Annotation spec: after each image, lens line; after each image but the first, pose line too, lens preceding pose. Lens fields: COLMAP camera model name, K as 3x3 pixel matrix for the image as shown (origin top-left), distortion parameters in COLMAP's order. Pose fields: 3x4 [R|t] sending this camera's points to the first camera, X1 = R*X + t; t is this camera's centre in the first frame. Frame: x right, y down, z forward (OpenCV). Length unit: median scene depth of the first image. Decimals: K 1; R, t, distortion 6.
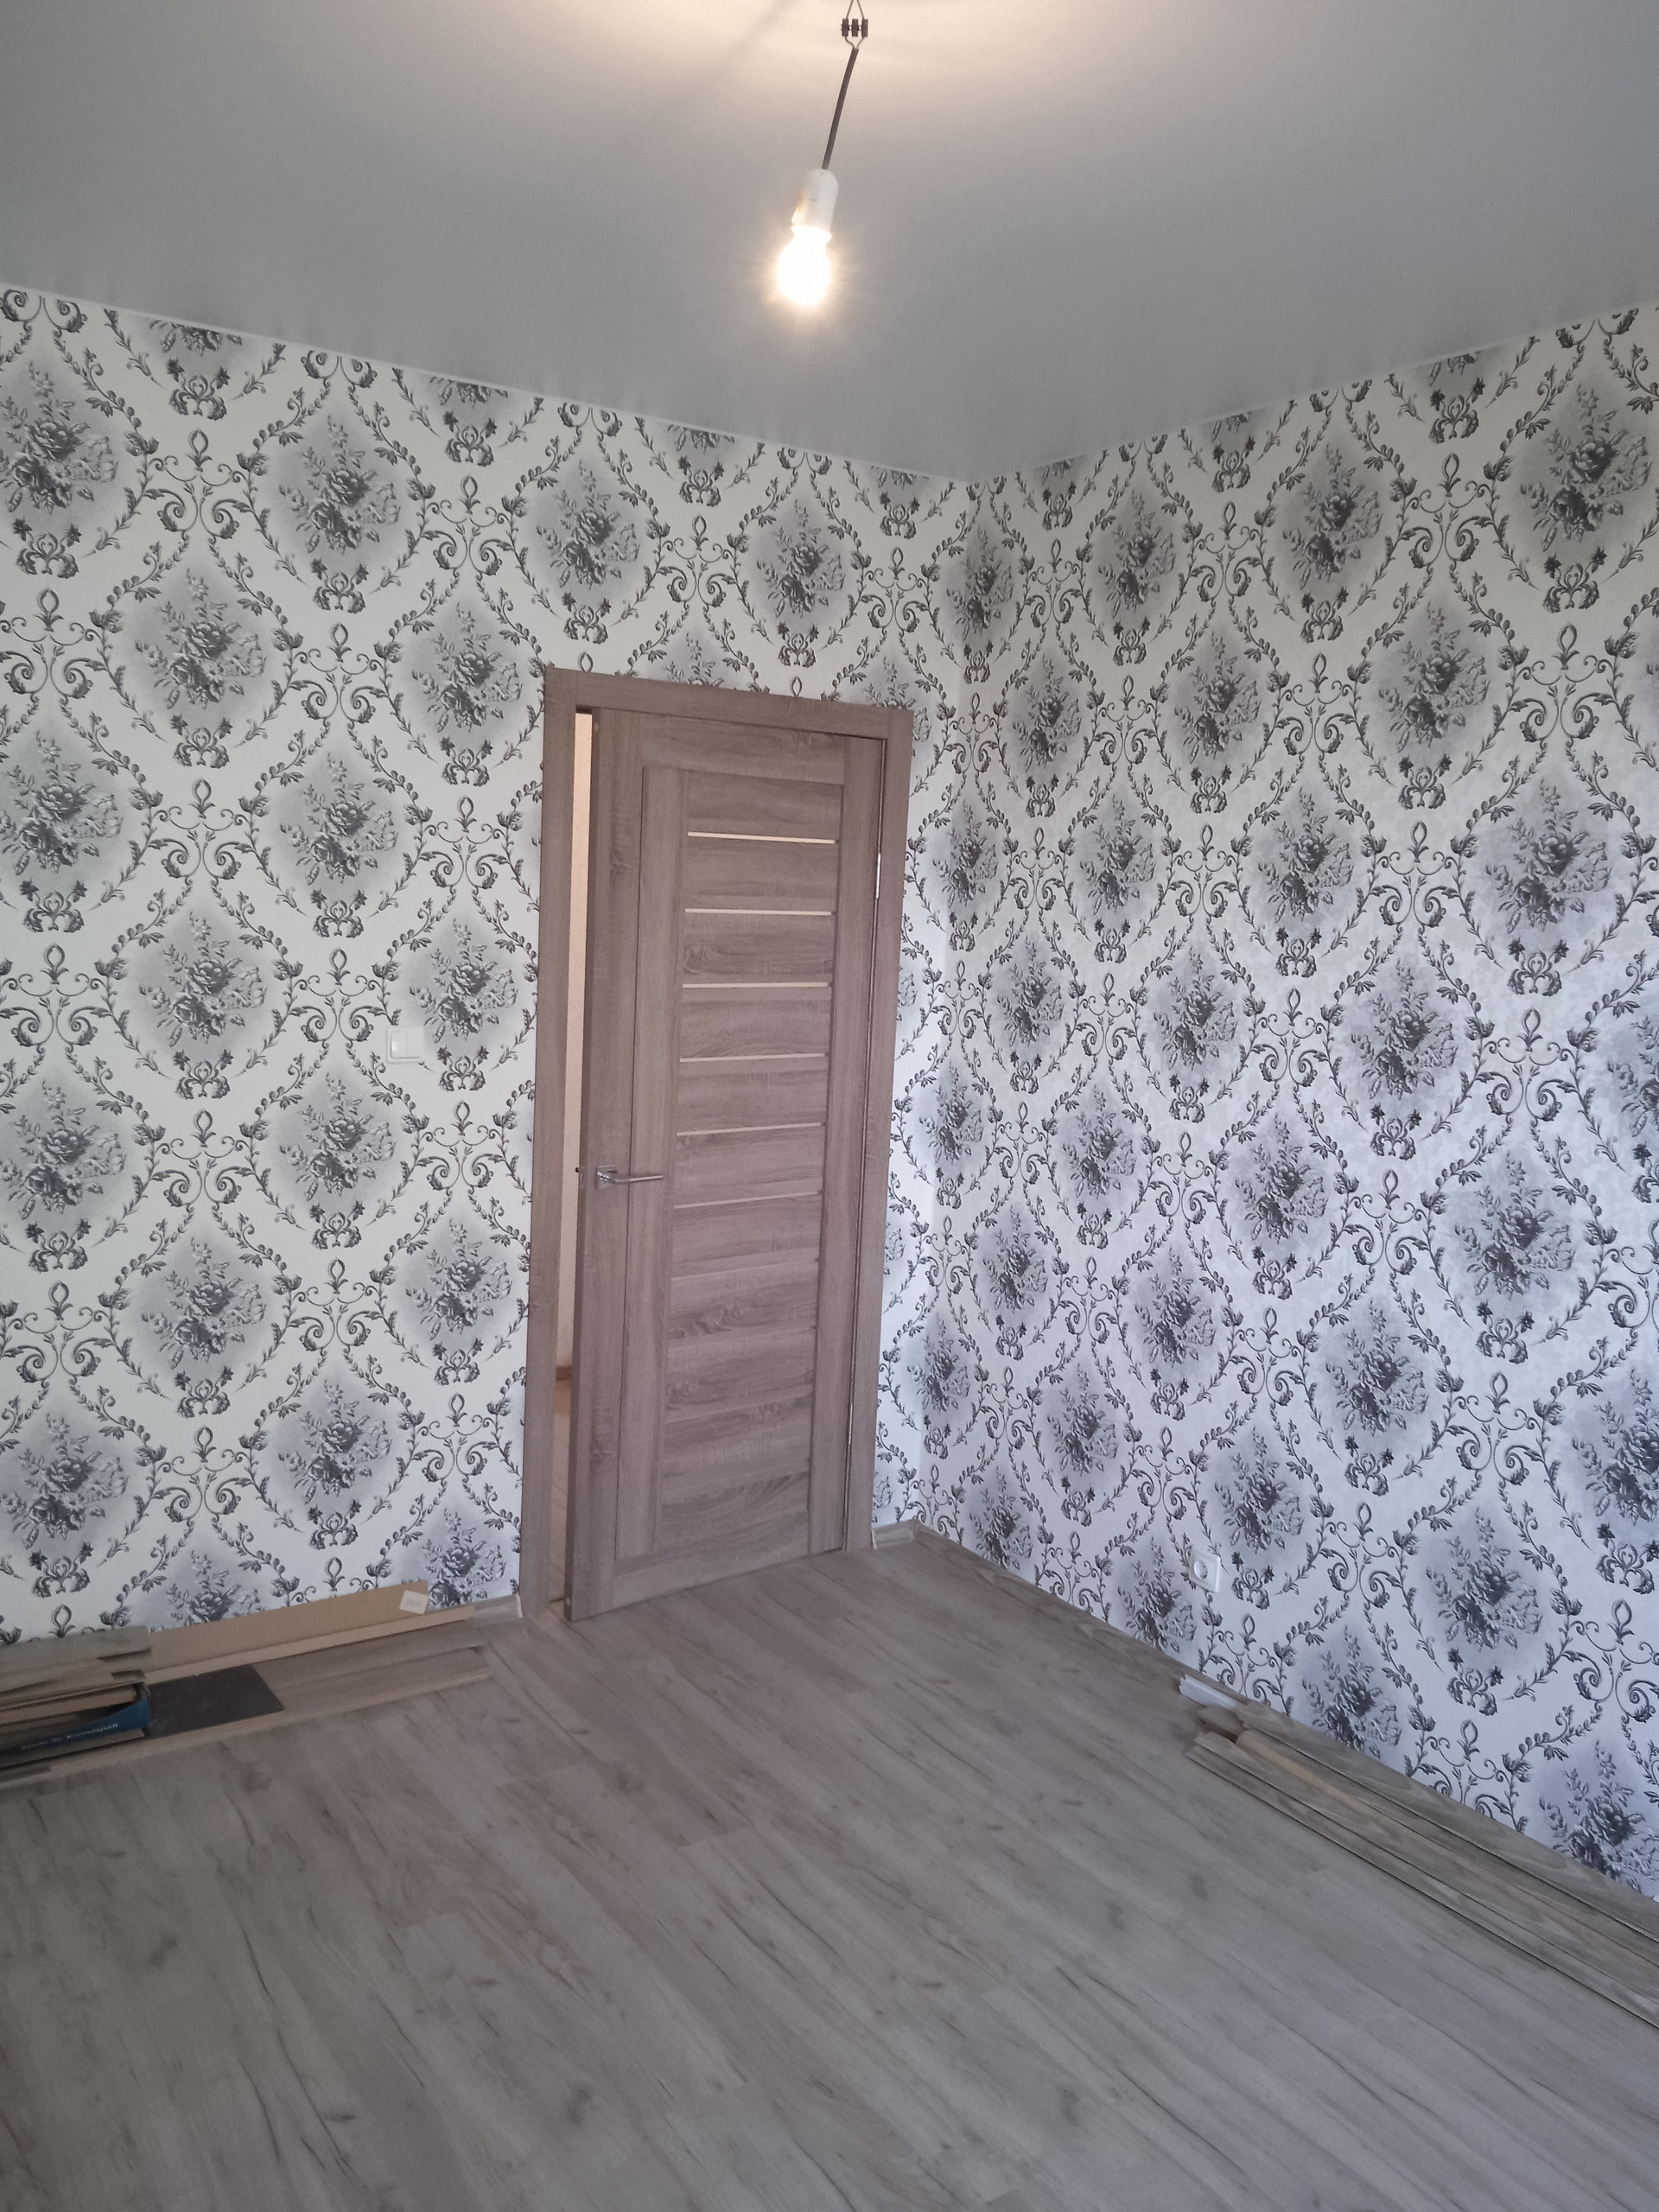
lens RADIAL K [[1802.3, 0, 837.8], [0, 1802.3, 1108.8], [0, 0, 1]] dist [0.060483, -0.065292]
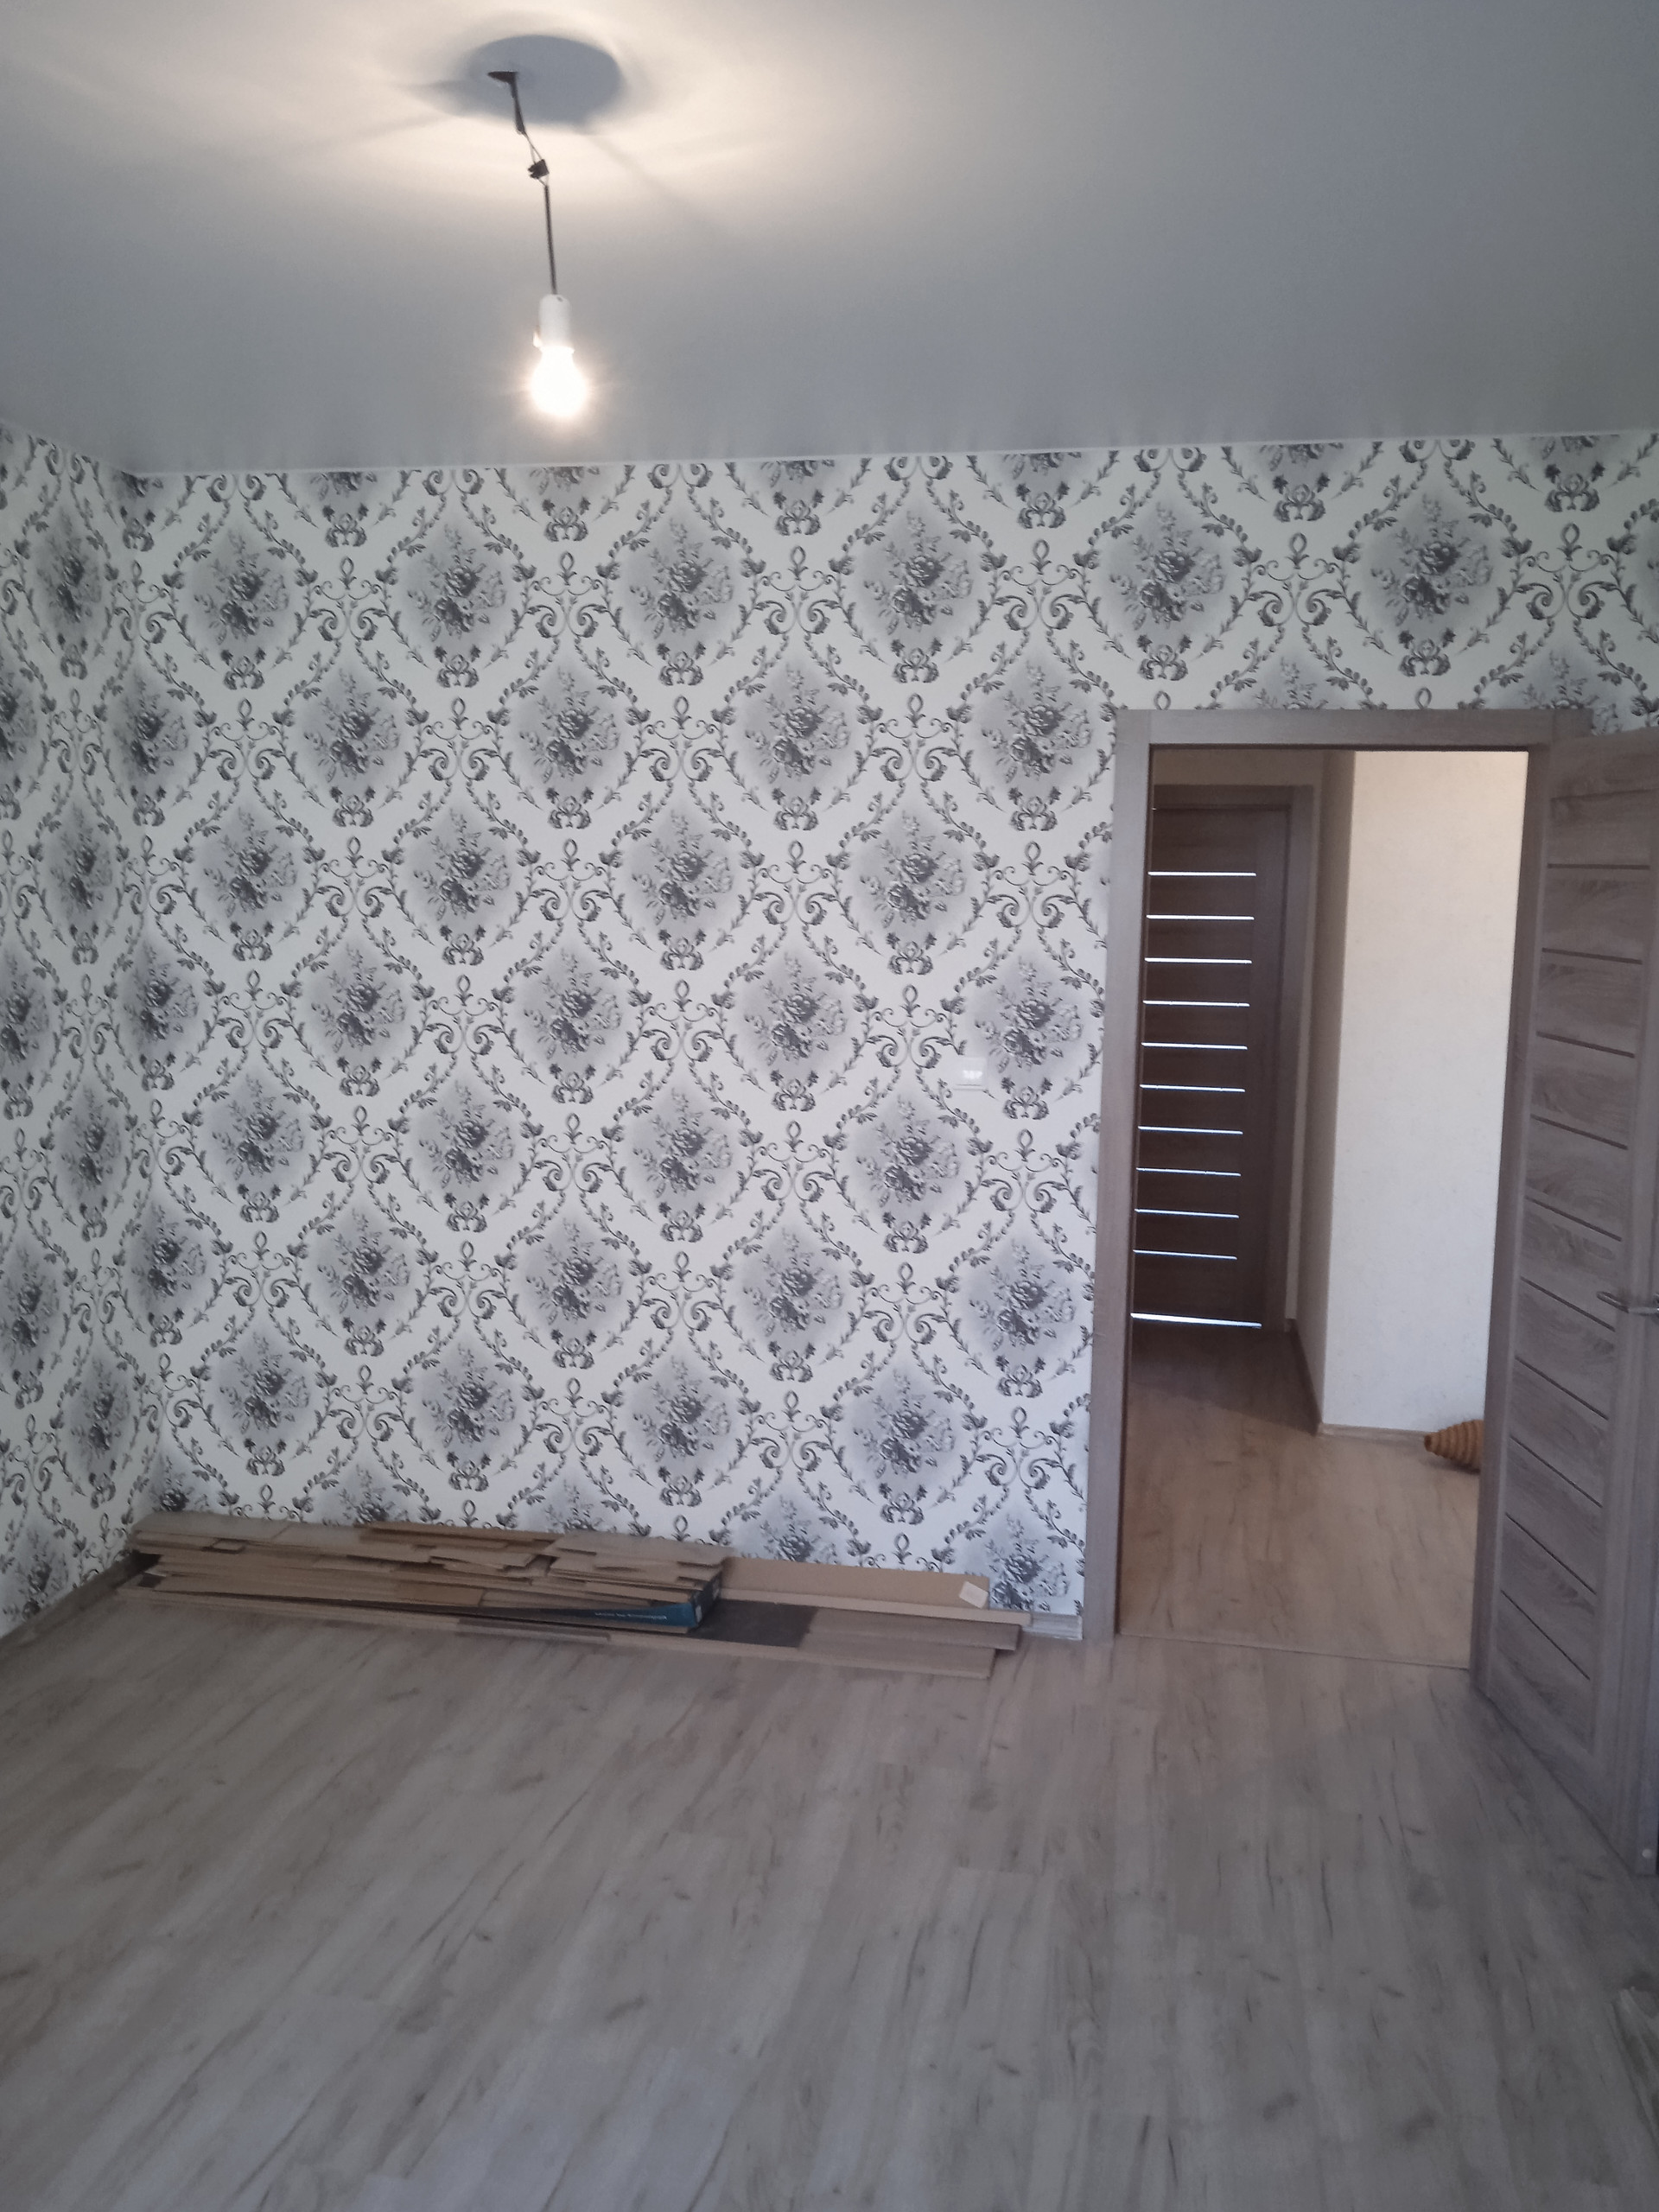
lens RADIAL K [[1802.3, 0, 833.9], [0, 1802.3, 1110.2], [0, 0, 1]] dist [0.060483, -0.065292]
pose [[0.718447, 0.050802, -0.693724, 0.453255], [-0.070318, 0.997525, 0.000226, -0.007774], [0.692018, 0.048619, 0.720241, 0.167576]]
